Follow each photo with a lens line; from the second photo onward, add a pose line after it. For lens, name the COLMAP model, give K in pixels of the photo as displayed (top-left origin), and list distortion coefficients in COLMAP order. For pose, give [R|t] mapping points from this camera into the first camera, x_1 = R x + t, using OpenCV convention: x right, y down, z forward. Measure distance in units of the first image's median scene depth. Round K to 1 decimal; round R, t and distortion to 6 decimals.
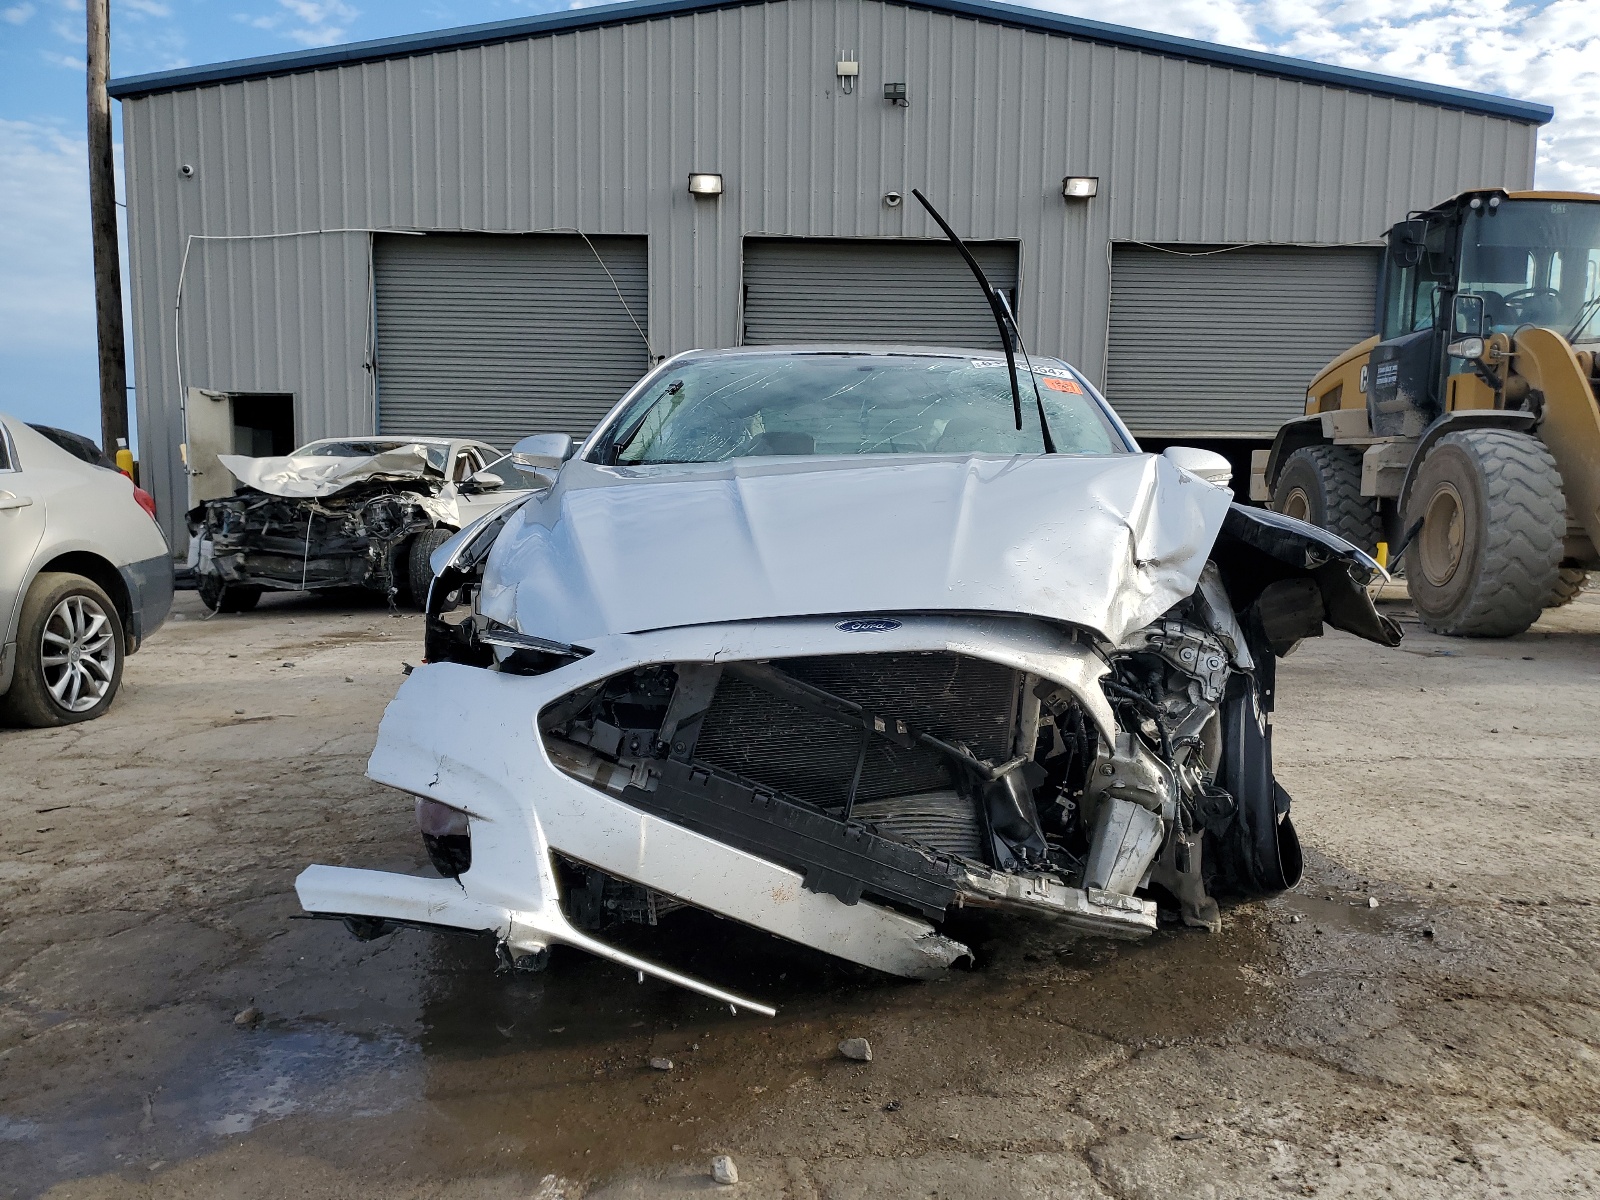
lens RADIAL K [[1259.8, 0, 800.0], [0, 1259.8, 600.0], [0, 0, 1]] dist [-0.030350, -0.002249]
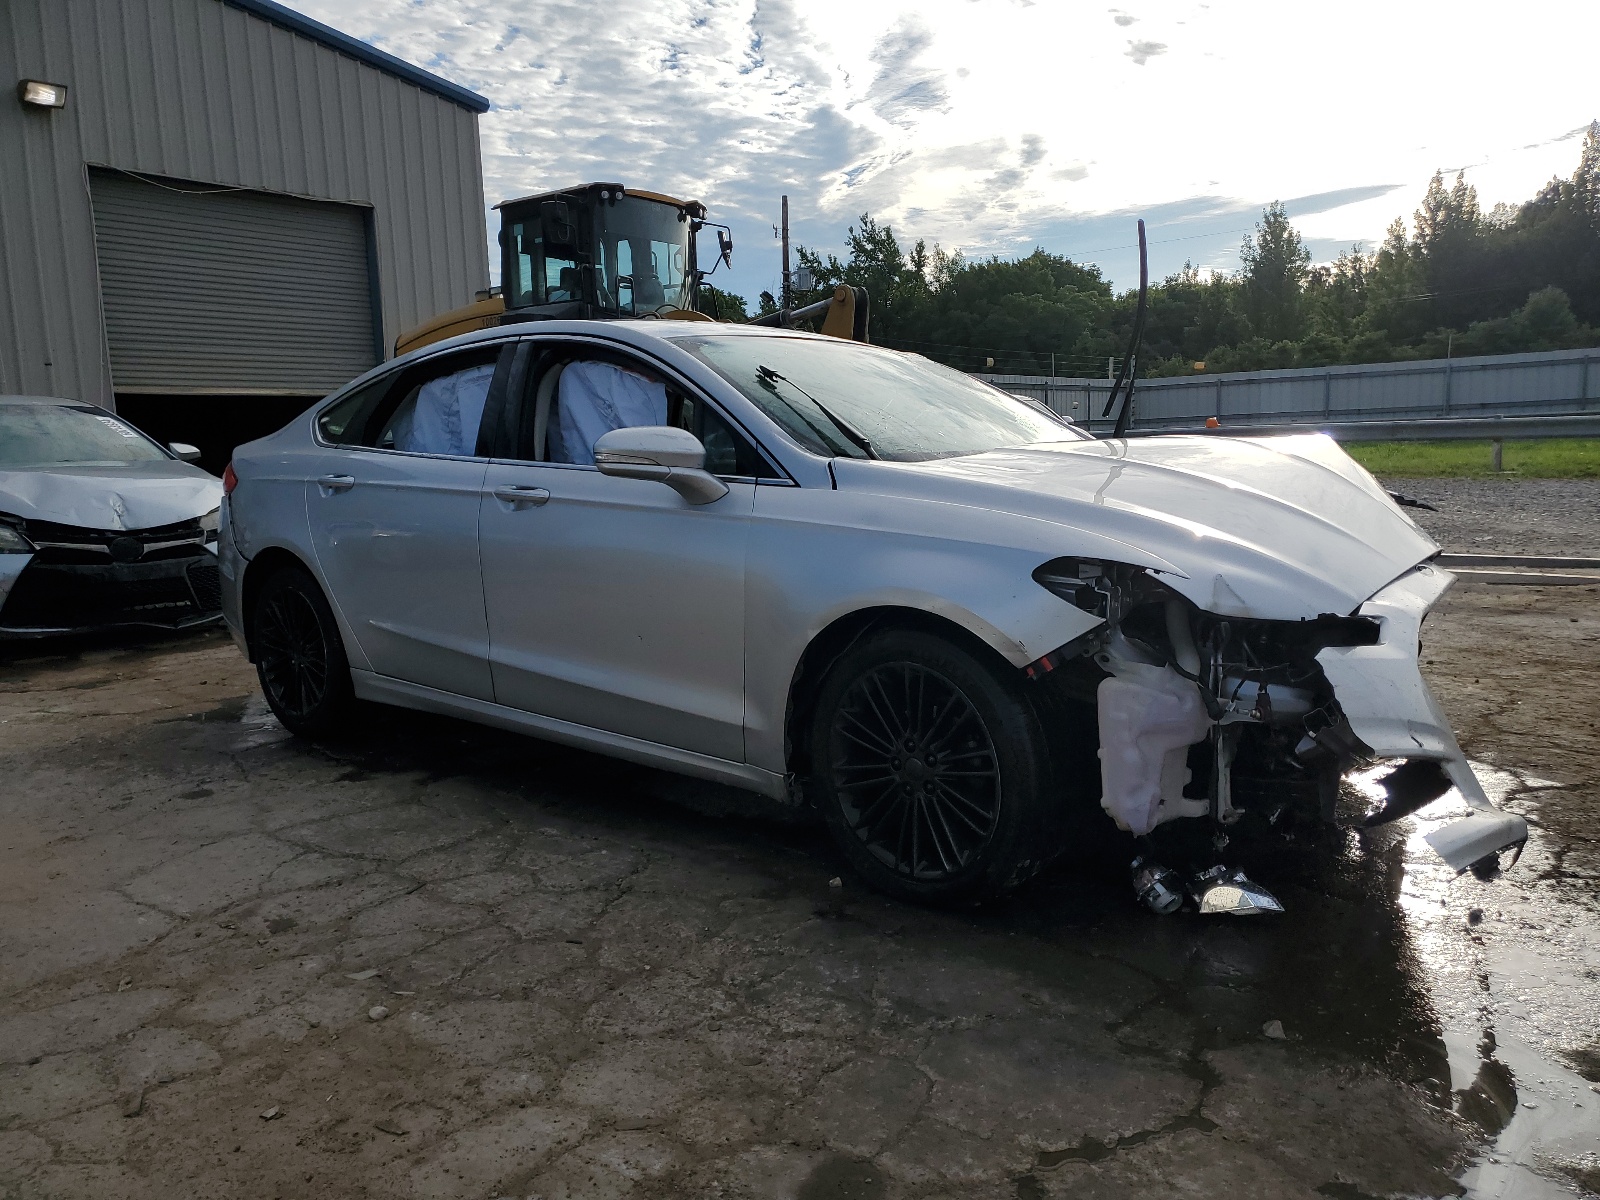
lens RADIAL K [[1183.7, 0, 797.9], [0, 1183.7, 632.1], [0, 0, 1]] dist [0.004995, 0.002114]
pose [[0.609442, -0.159911, 0.776536, -0.400574], [0.089675, 0.987066, 0.132886, -0.056708], [-0.787743, -0.011351, 0.615900, 0.179808]]
